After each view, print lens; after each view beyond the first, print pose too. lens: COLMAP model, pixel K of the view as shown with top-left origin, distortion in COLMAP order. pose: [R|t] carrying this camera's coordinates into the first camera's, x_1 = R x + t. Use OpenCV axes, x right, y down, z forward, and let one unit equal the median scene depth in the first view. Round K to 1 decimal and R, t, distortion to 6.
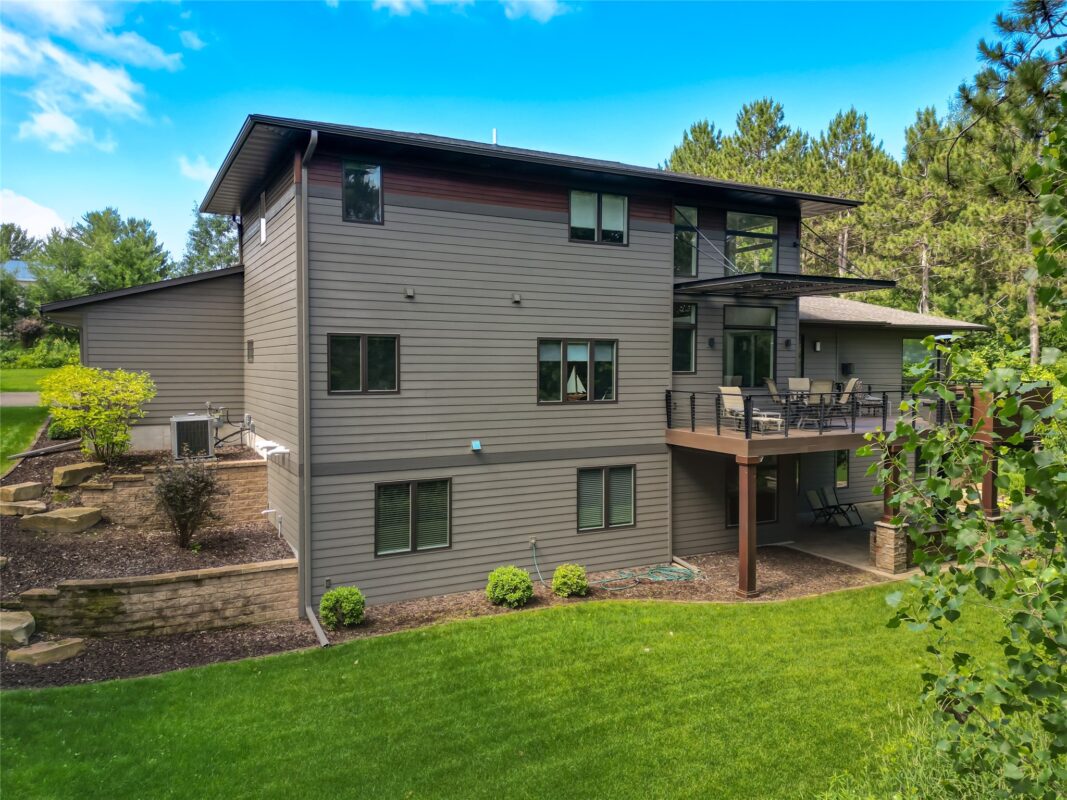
lens RADIAL K [[775.7, 0, 533.5], [0, 775.7, 400.0], [0, 0, 1]] dist [0.166773, -0.312369]
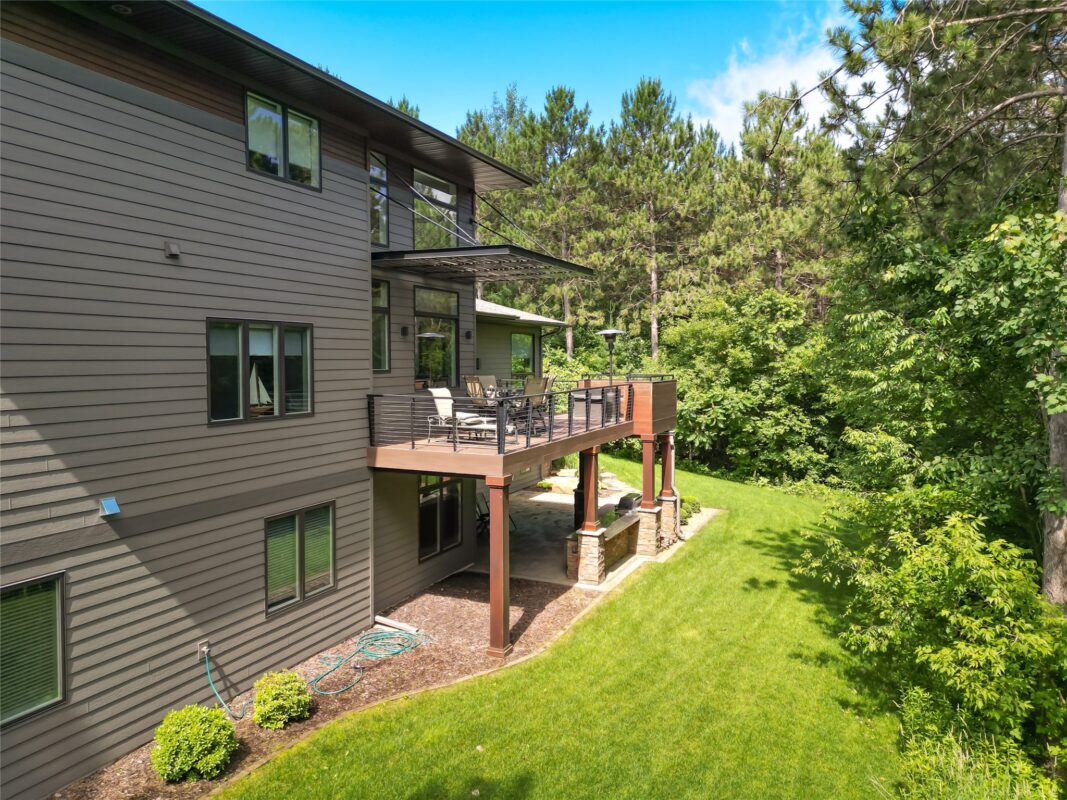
lens RADIAL K [[770.5, 0, 532.2], [0, 770.5, 387.7], [0, 0, 1]] dist [0.083065, -0.089575]
pose [[0.794838, -0.026622, 0.606237, -0.159073], [0.031584, 0.999498, 0.002481, -0.017358], [-0.605999, 0.017175, 0.795280, 0.338185]]
